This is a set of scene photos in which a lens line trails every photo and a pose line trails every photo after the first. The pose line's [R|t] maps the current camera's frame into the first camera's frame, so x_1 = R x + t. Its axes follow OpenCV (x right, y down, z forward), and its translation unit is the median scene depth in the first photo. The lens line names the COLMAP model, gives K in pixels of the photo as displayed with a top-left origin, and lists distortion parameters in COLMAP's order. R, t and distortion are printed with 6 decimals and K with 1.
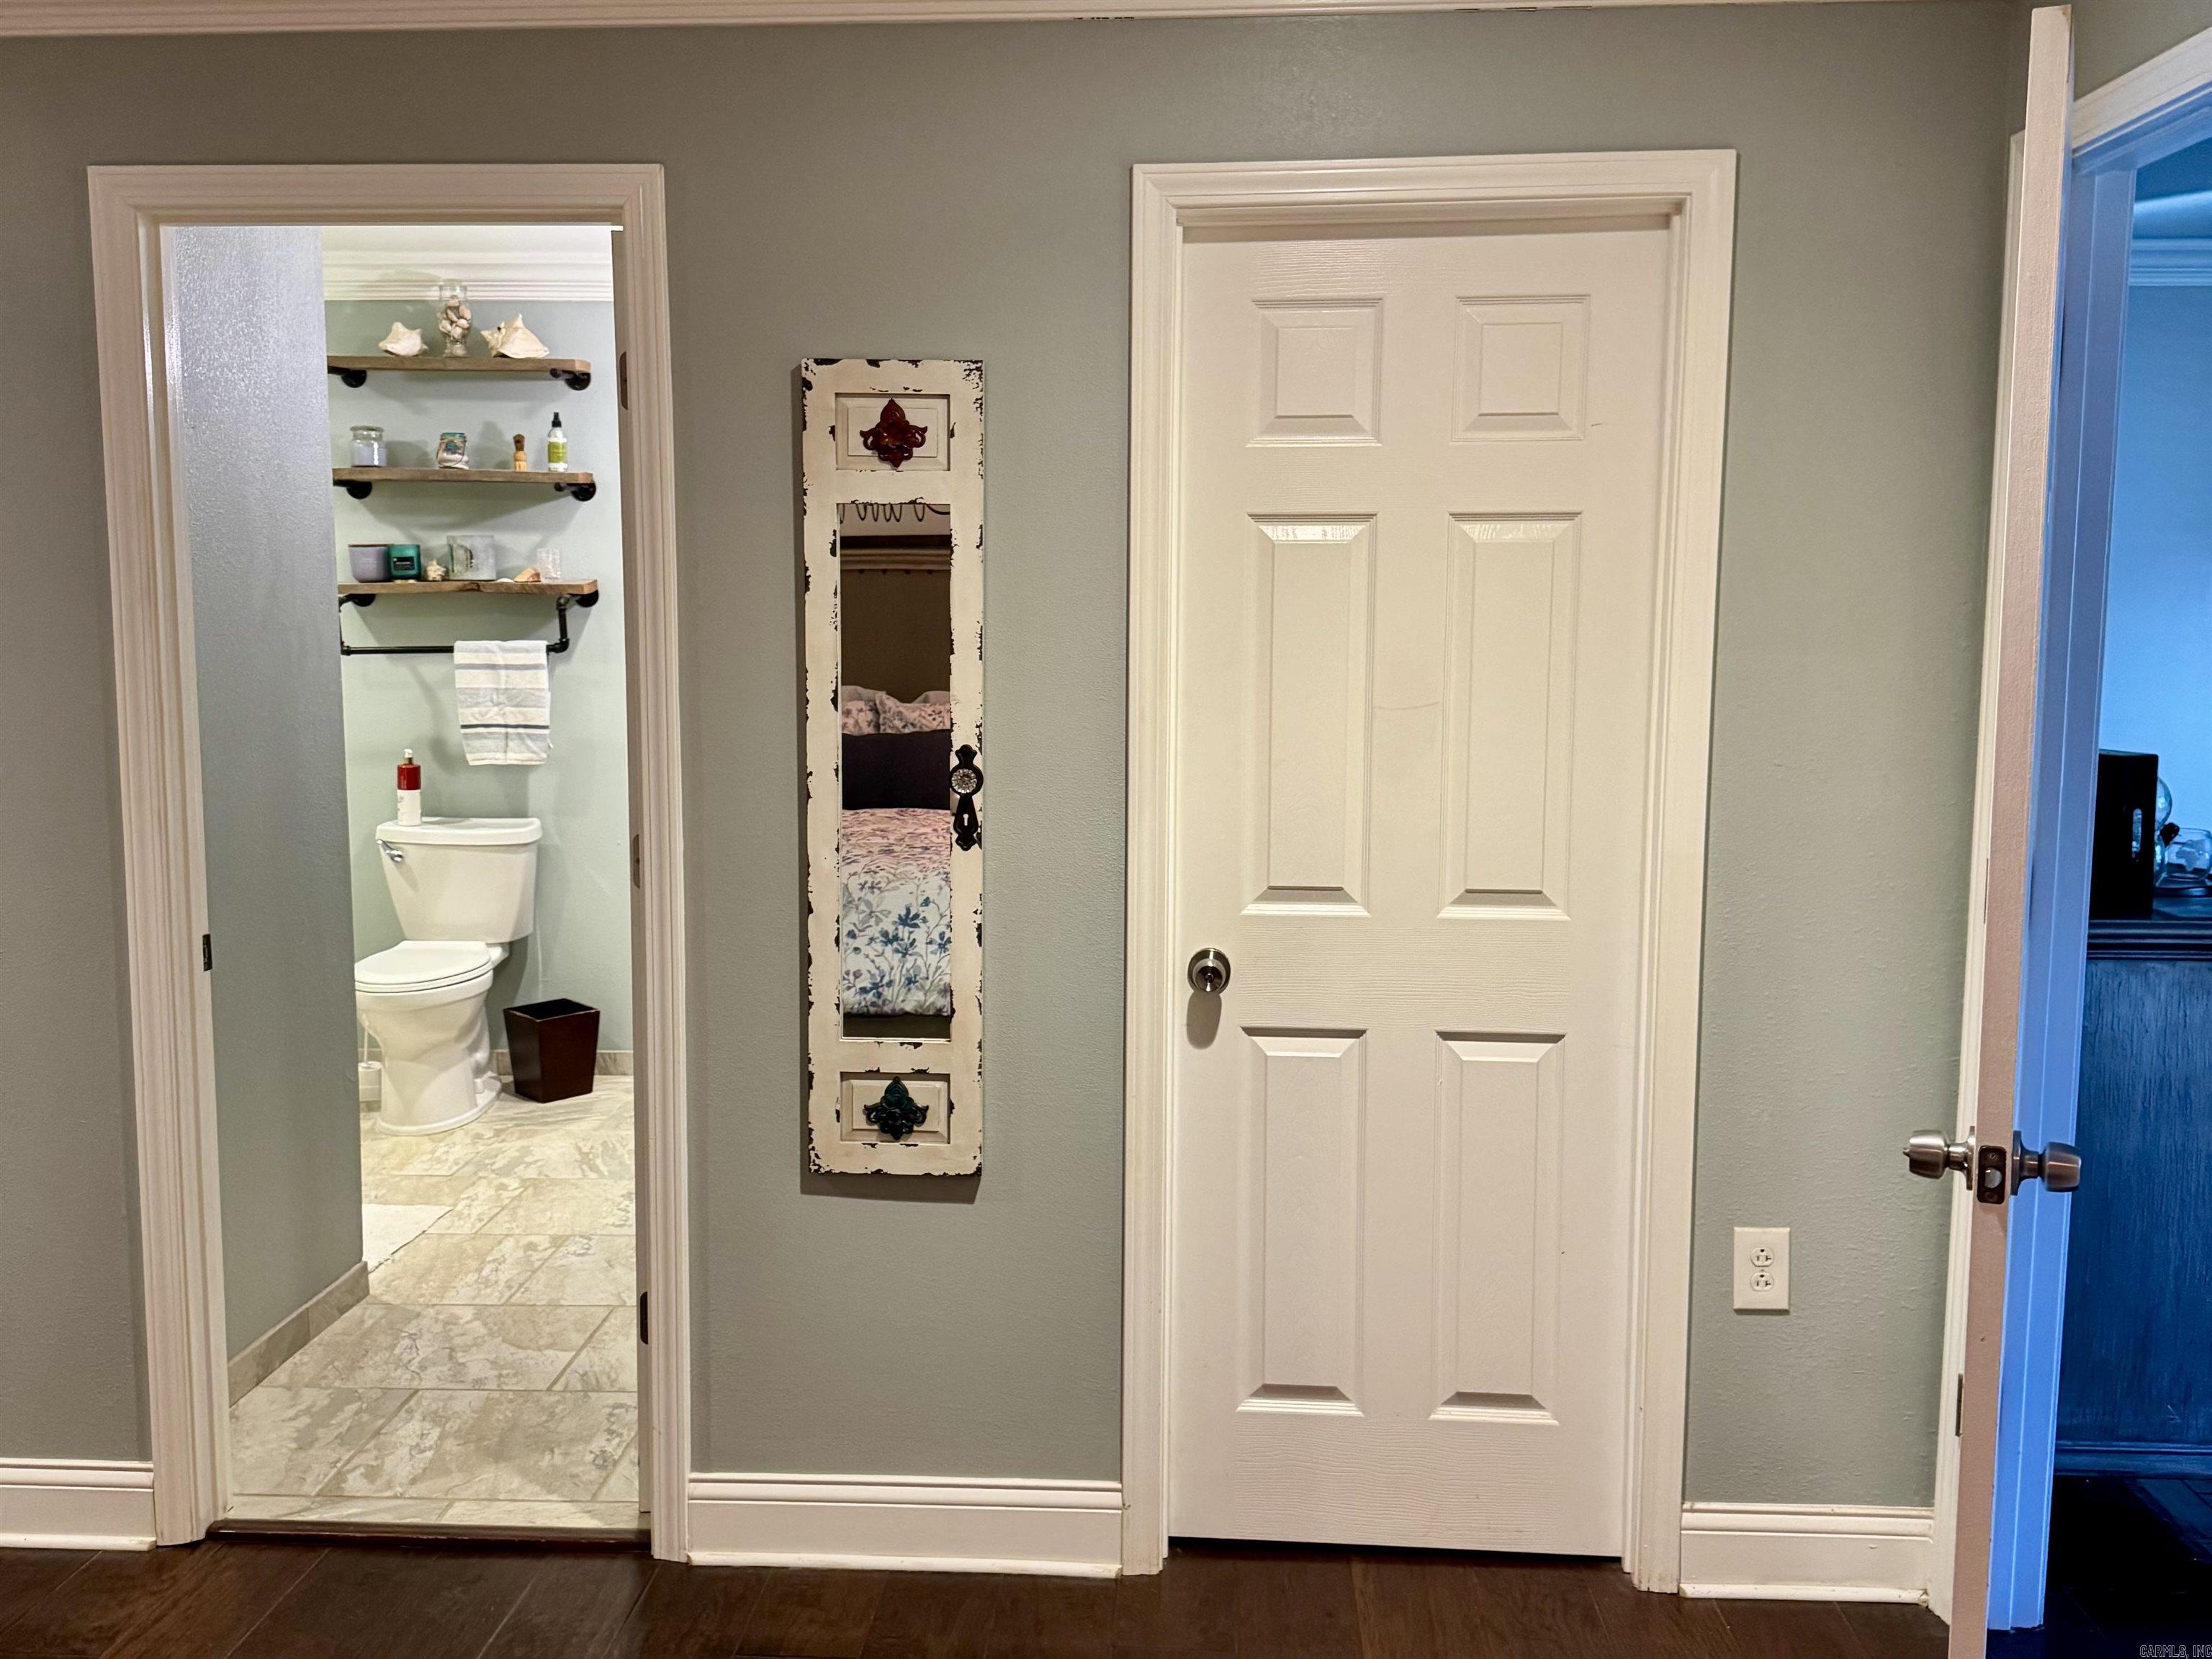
lens RADIAL K [[2117.9, 0, 1046.1], [0, 2117.9, 842.4], [0, 0, 1]] dist [0.039152, 0.000000]
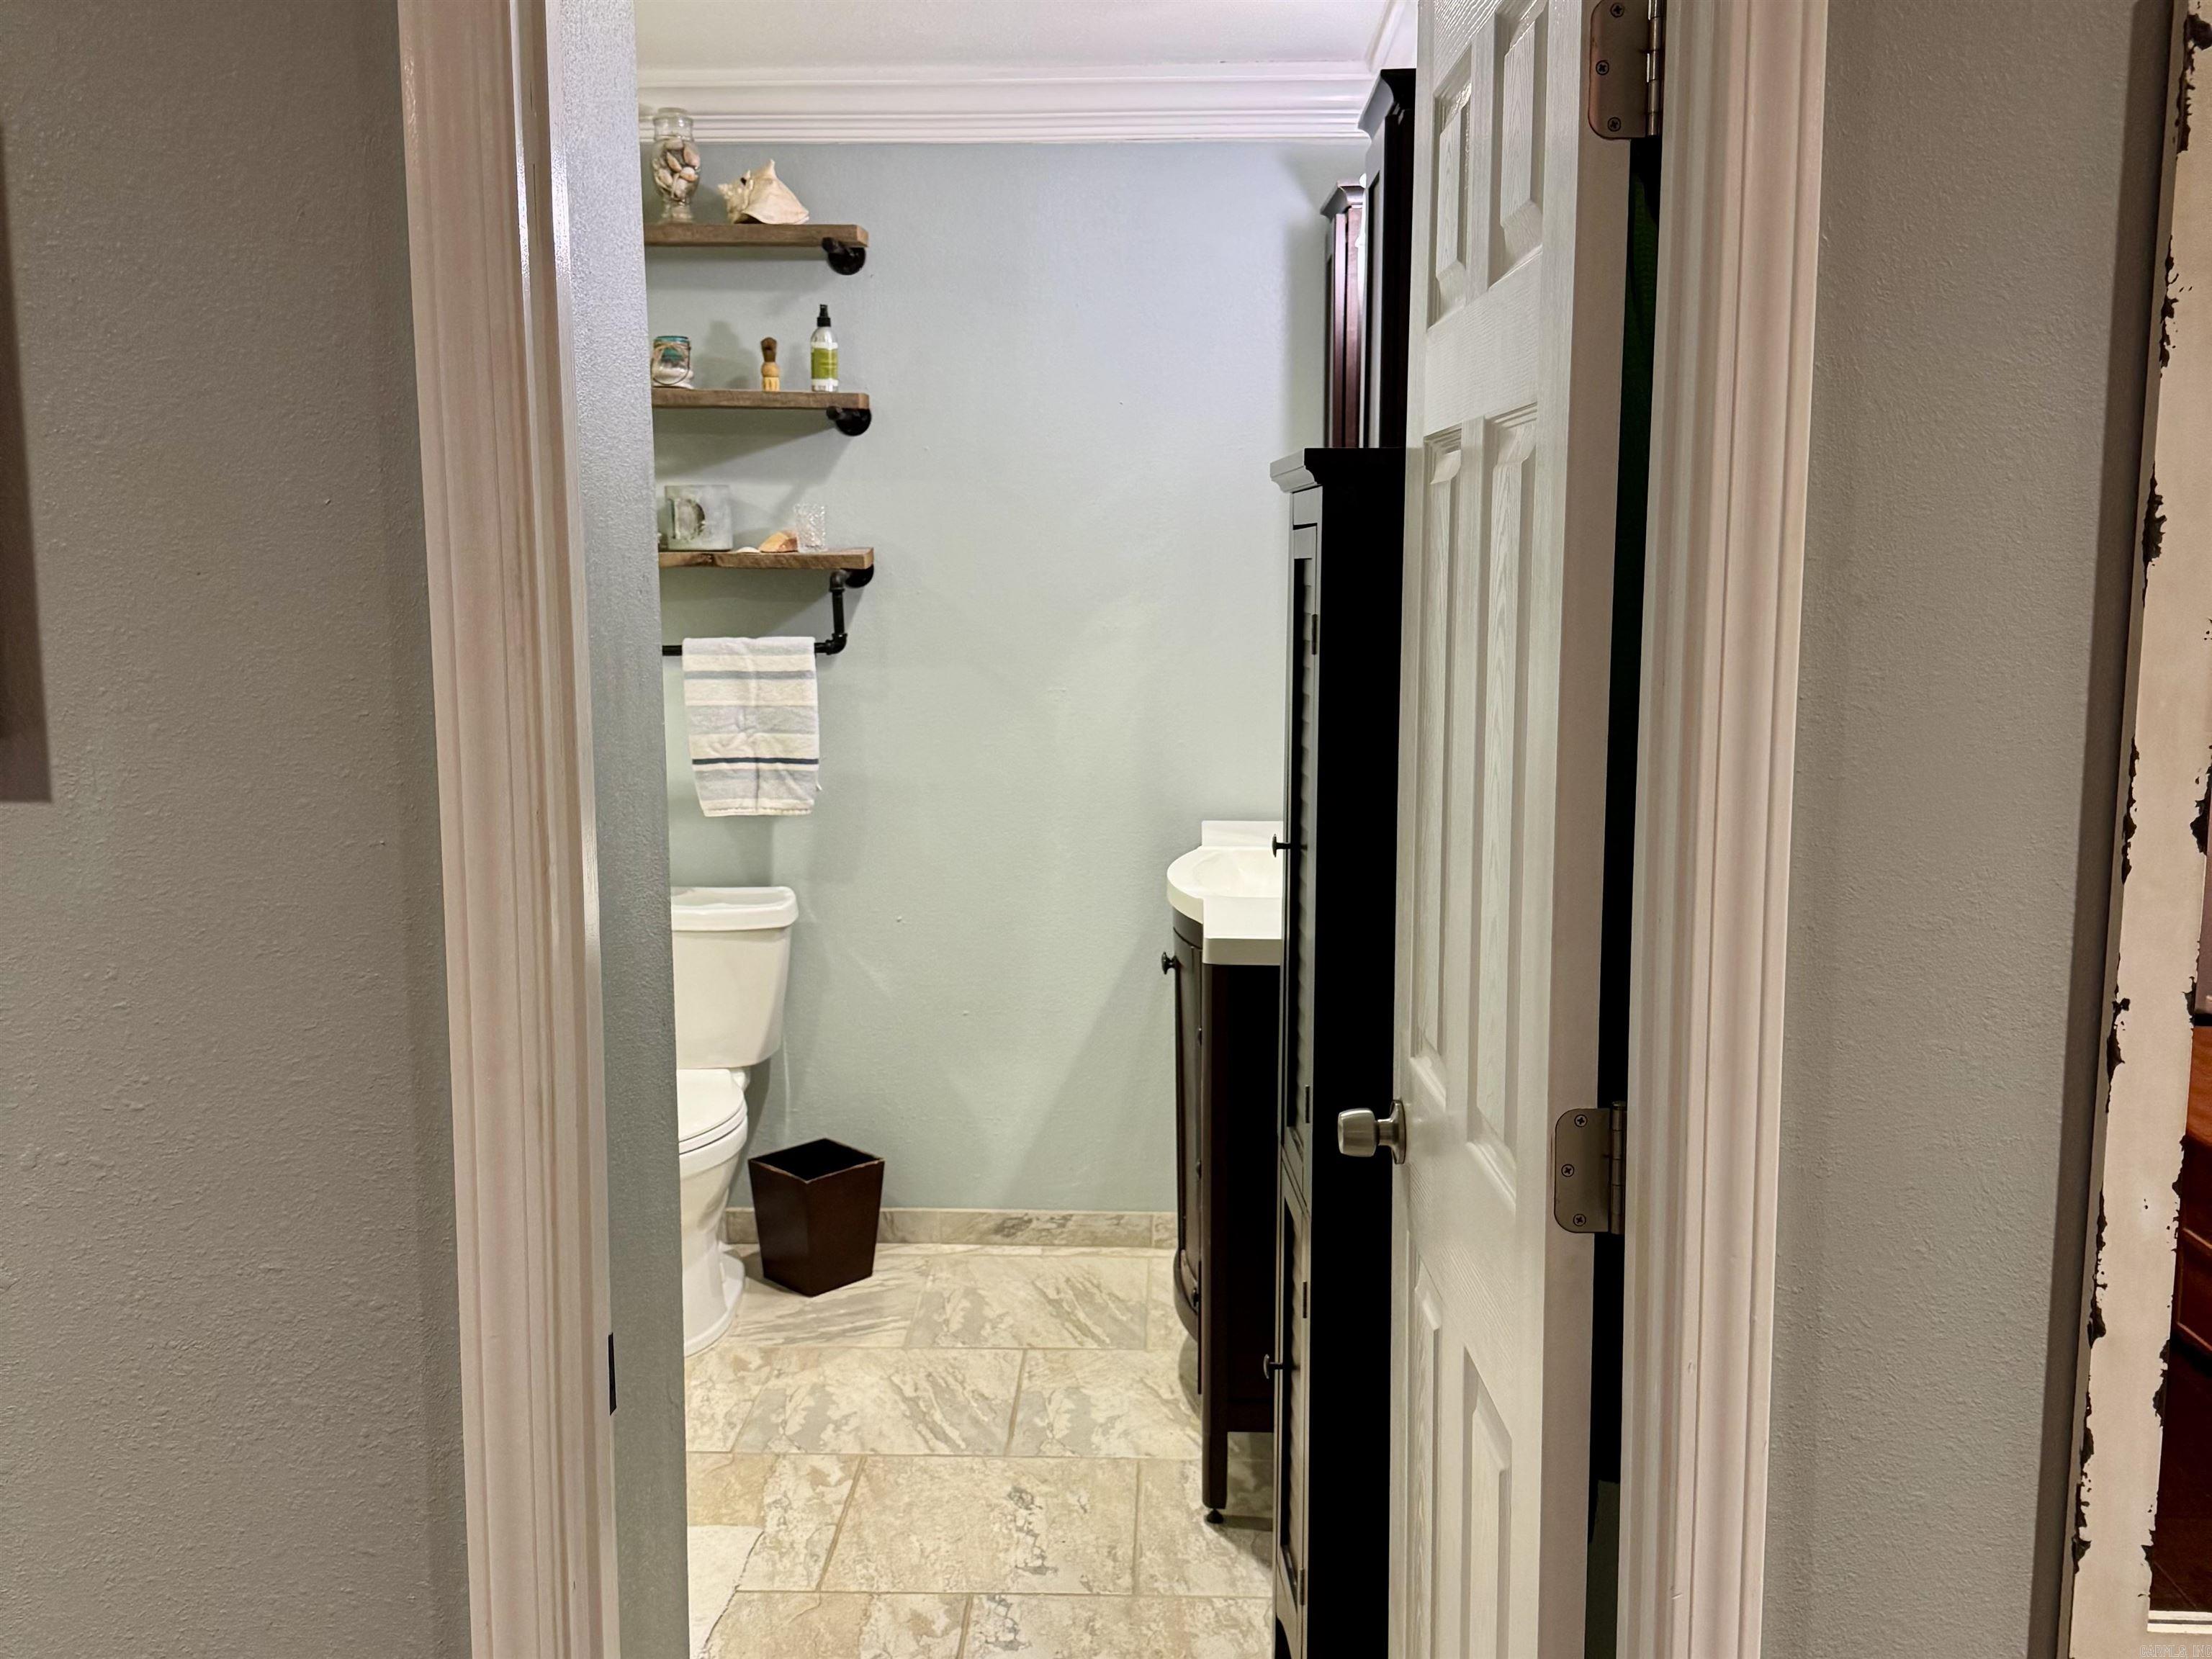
lens RADIAL K [[2117.9, 0, 1050.1], [0, 2117.9, 870.6], [0, 0, 1]] dist [0.039152, 0.000000]
pose [[0.999895, -0.008018, 0.012029, -0.167300], [0.007692, 0.999607, 0.026939, -0.036798], [-0.012240, -0.026843, 0.999565, 0.305762]]
